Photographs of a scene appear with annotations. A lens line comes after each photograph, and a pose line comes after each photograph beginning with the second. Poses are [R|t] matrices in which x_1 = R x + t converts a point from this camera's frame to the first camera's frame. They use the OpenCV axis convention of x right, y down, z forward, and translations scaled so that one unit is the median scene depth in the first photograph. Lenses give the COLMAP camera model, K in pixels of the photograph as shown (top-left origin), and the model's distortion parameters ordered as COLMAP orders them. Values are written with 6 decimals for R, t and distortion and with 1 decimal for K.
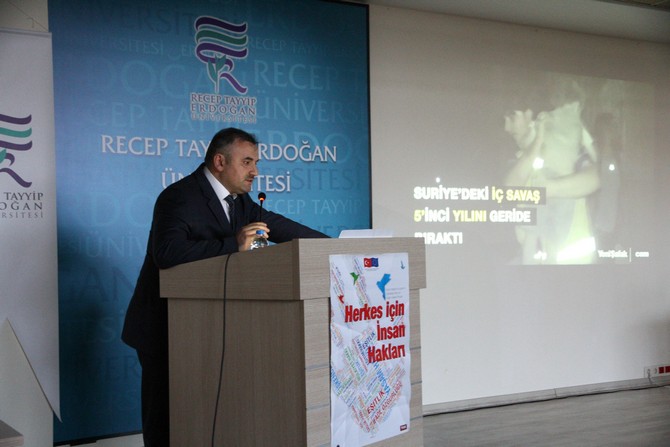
lens RADIAL K [[896.1, 0, 335.0], [0, 896.1, 223.5], [0, 0, 1]] dist [0.019476, 0.017207]
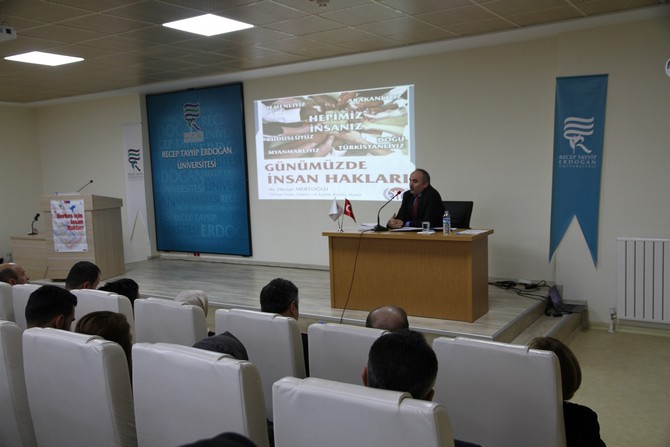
lens RADIAL K [[617.6, 0, 335.0], [0, 617.6, 223.5], [0, 0, 1]] dist [0.058405, 0.004132]
pose [[0.400874, 0.086658, -0.912025, 2.671446], [0.055439, 0.991397, 0.118568, -0.105359], [0.914454, -0.098093, 0.392621, 0.962959]]
